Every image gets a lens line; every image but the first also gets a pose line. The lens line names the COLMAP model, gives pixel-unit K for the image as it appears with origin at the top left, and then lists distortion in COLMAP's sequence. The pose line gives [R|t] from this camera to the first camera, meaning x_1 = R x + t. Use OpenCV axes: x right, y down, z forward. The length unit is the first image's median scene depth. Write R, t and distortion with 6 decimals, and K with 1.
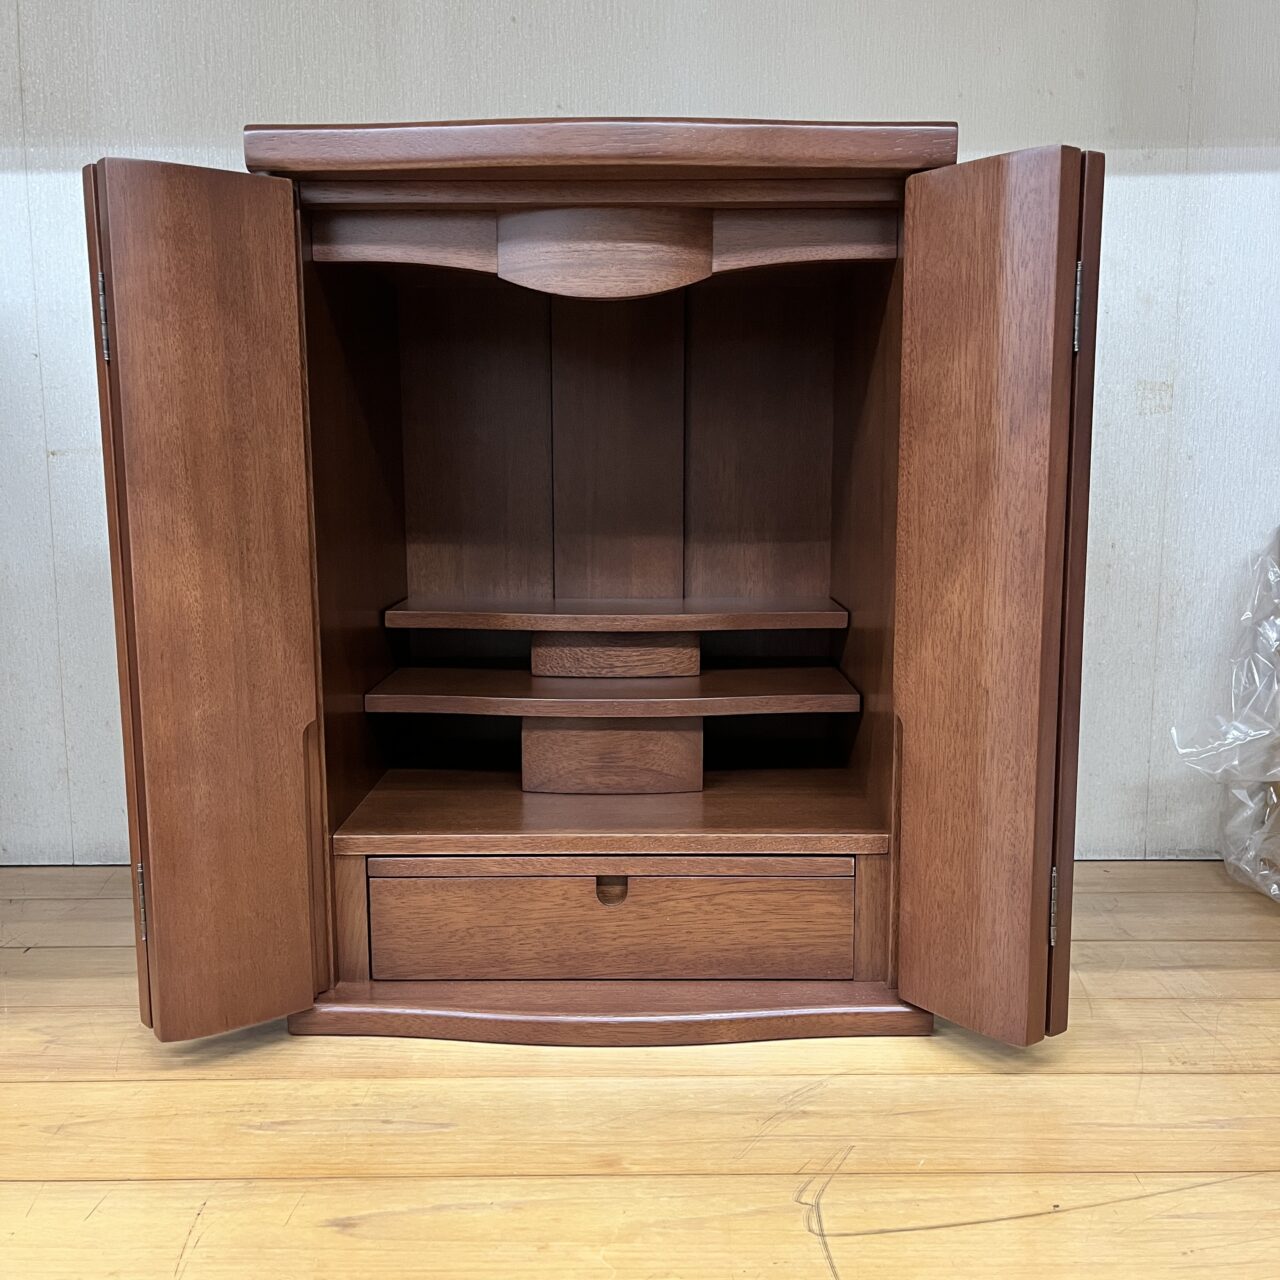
lens RADIAL K [[1304.7, 0, 639.0], [0, 1304.7, 650.8], [0, 0, 1]] dist [0.002023, 0.000000]
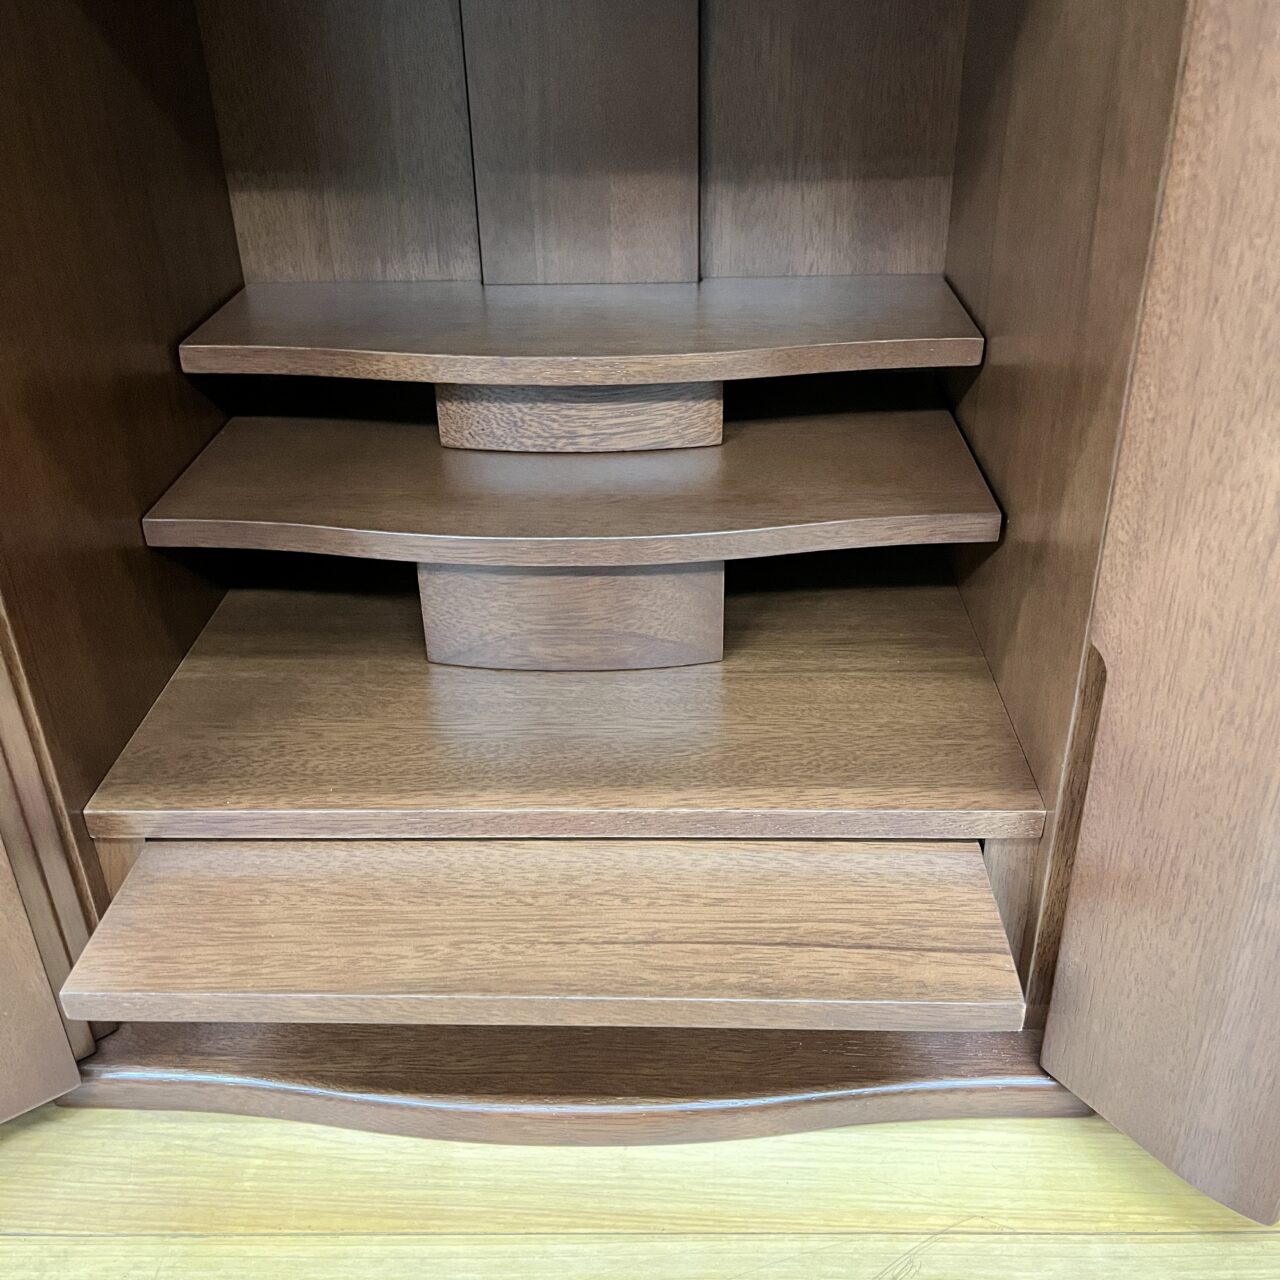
lens RADIAL K [[1304.7, 0, 640.4], [0, 1304.7, 647.9], [0, 0, 1]] dist [0.002023, 0.000000]
pose [[0.999595, -0.004131, -0.028160, 0.027596], [0.014234, 0.929357, 0.368909, -0.123181], [0.024647, -0.369160, 0.929039, 0.443630]]
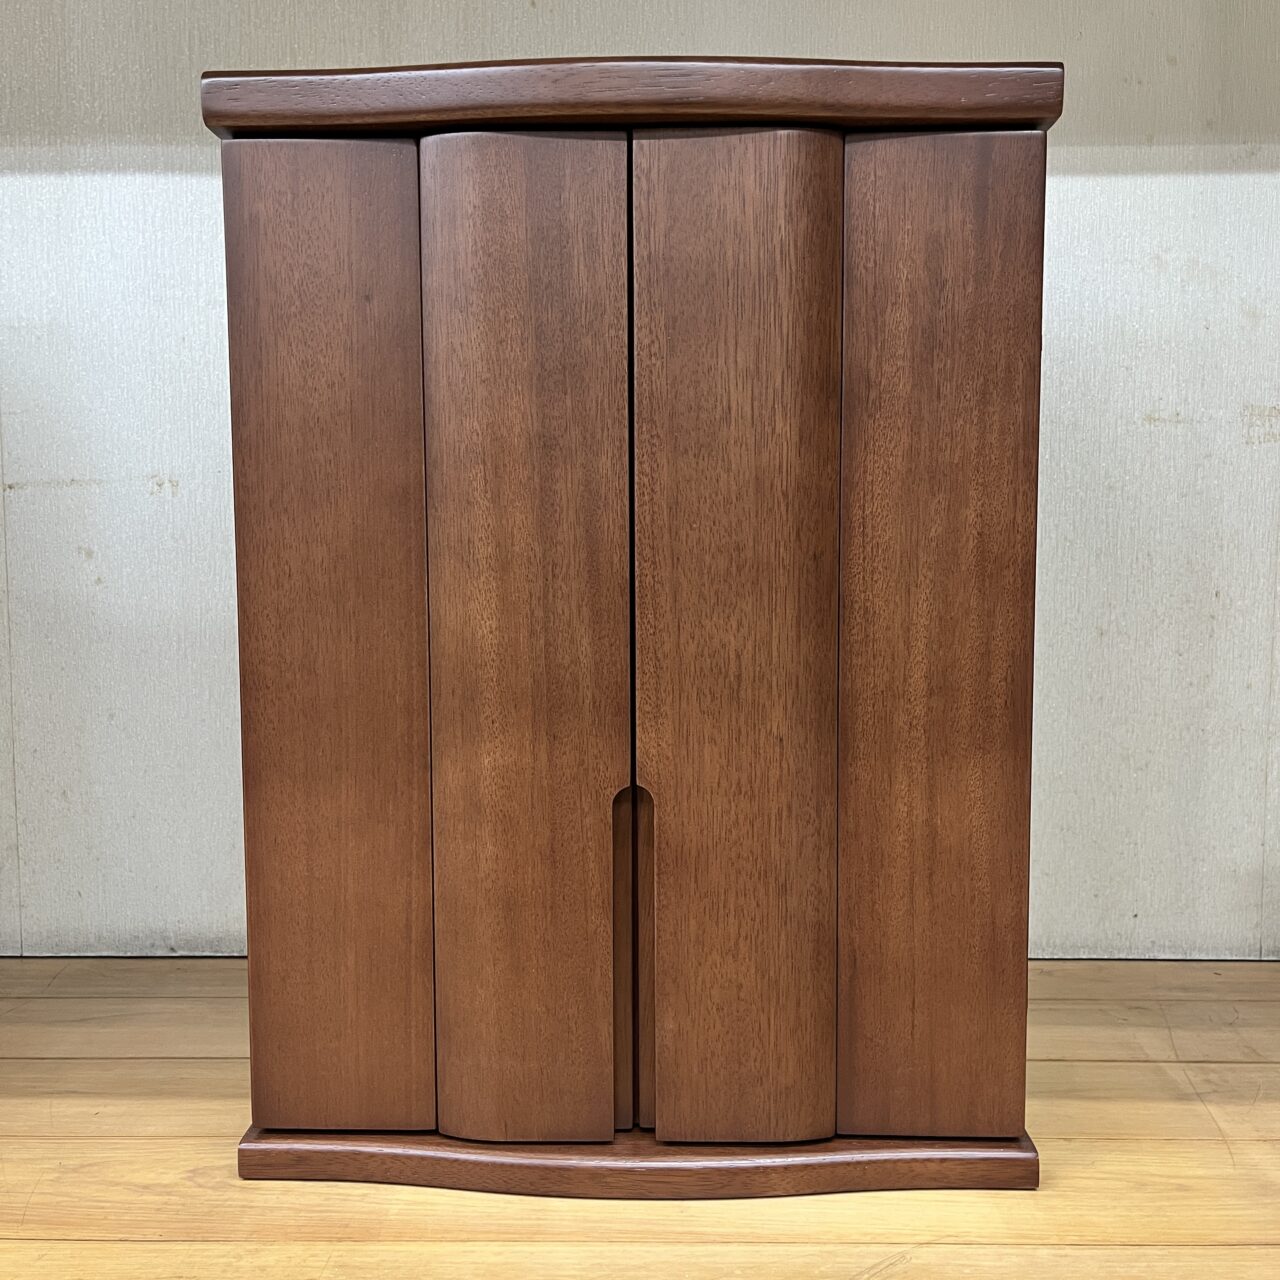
lens RADIAL K [[1304.7, 0, 641.1], [0, 1304.7, 648.3], [0, 0, 1]] dist [0.002023, 0.000000]
pose [[0.999794, 0.003370, -0.020015, -0.003134], [-0.004561, 0.998201, -0.059777, 0.011074], [0.019778, 0.059856, 0.998011, 0.154774]]
